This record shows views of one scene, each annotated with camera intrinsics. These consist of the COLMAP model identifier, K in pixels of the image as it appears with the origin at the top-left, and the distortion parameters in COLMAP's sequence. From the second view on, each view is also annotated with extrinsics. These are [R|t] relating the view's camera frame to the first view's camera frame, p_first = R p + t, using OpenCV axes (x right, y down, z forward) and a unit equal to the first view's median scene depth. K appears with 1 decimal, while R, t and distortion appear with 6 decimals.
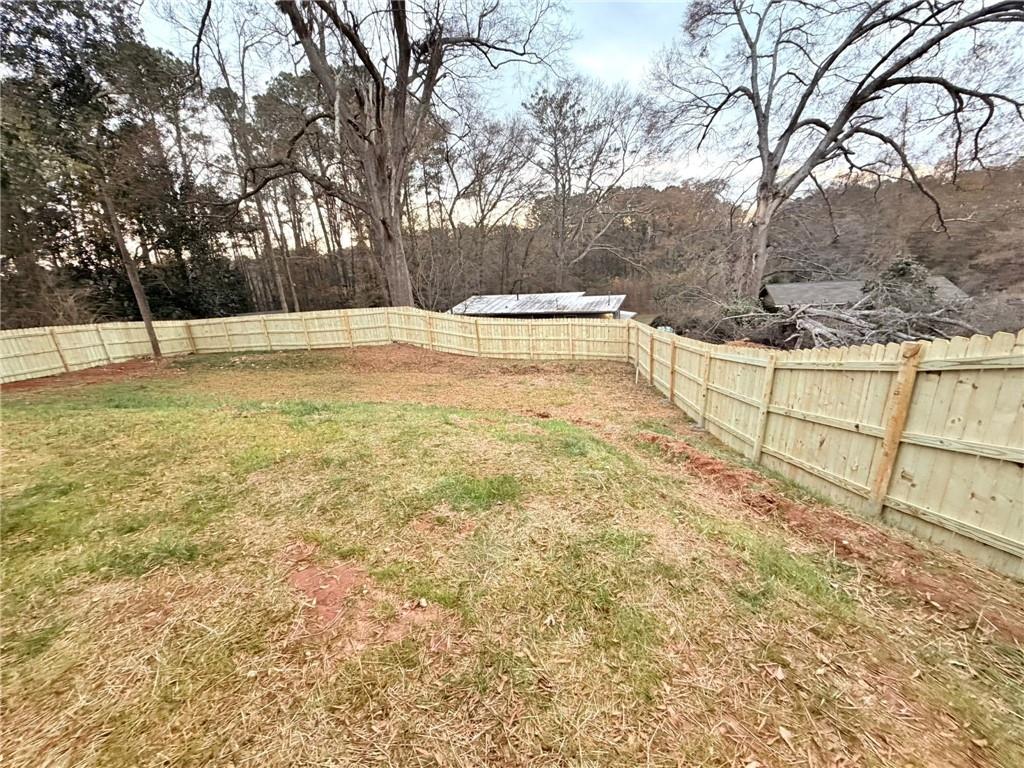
lens RADIAL K [[406.0, 0, 509.5], [0, 406.0, 389.3], [0, 0, 1]] dist [0.000424, -0.000339]
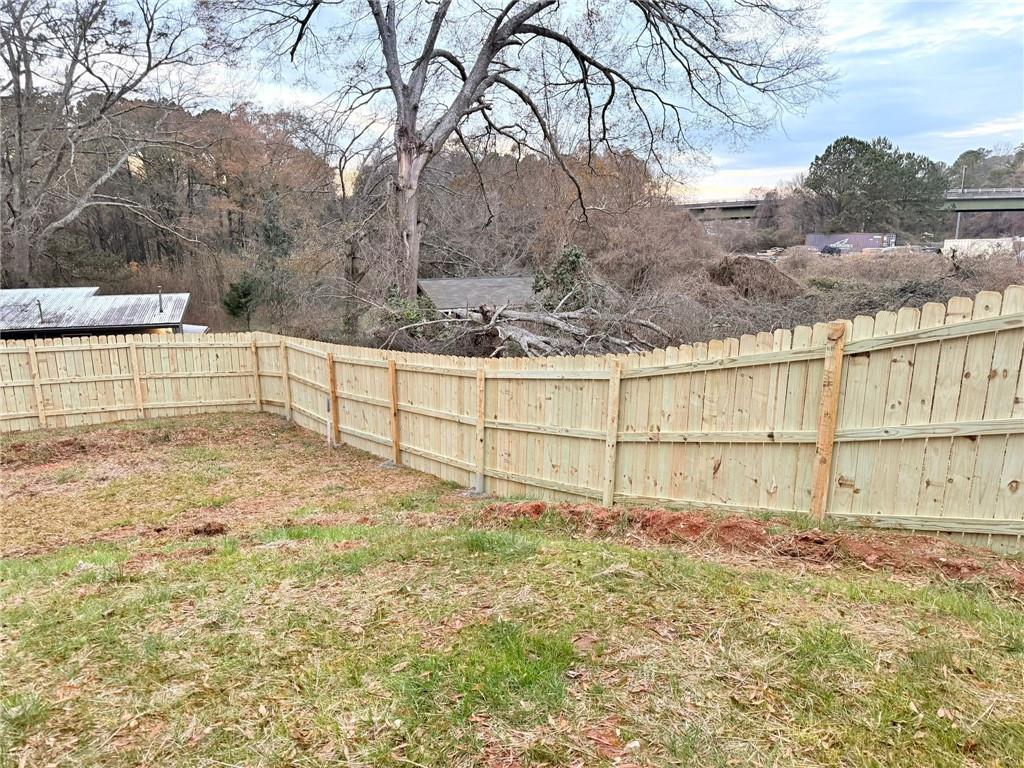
lens RADIAL K [[719.1, 0, 513.3], [0, 719.1, 407.1], [0, 0, 1]] dist [0.020835, -0.003846]
pose [[0.730606, -0.098567, 0.675648, -0.091512], [0.152582, 0.988071, -0.020849, -0.001982], [-0.665533, 0.118324, 0.736930, 0.062030]]
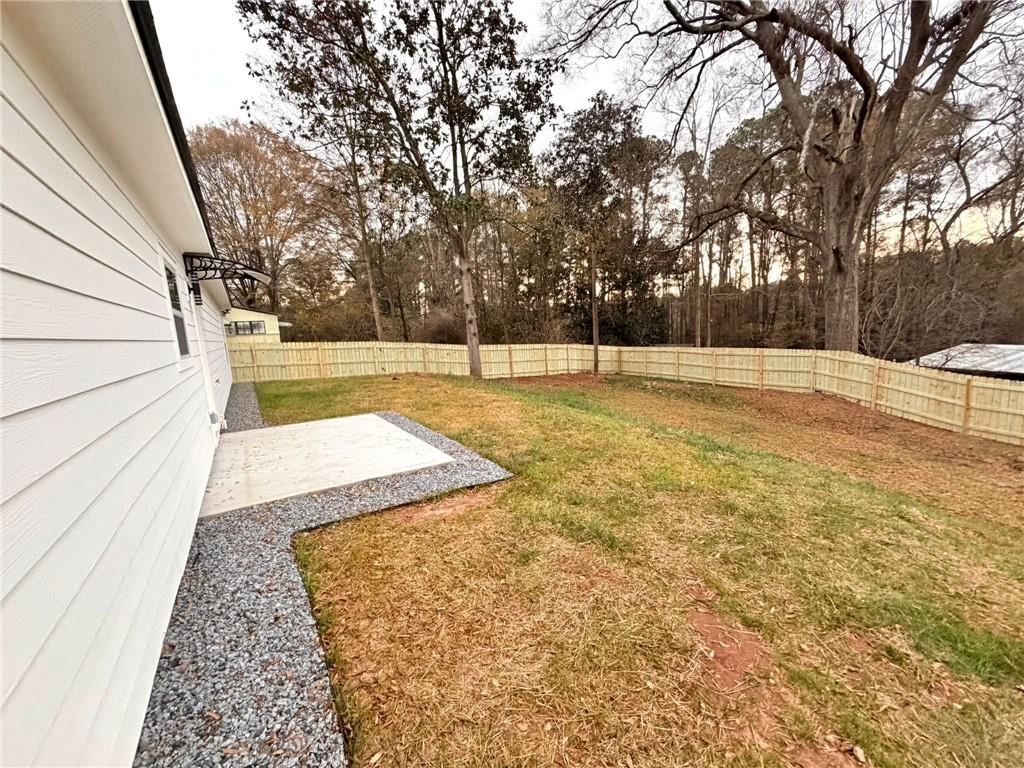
lens RADIAL K [[406.0, 0, 509.5], [0, 406.0, 389.3], [0, 0, 1]] dist [0.000424, -0.000339]
pose [[0.603446, 0.159551, -0.781279, -0.013167], [-0.224281, 0.974185, 0.025715, -0.000082], [0.765213, 0.159709, 0.623652, -0.006510]]
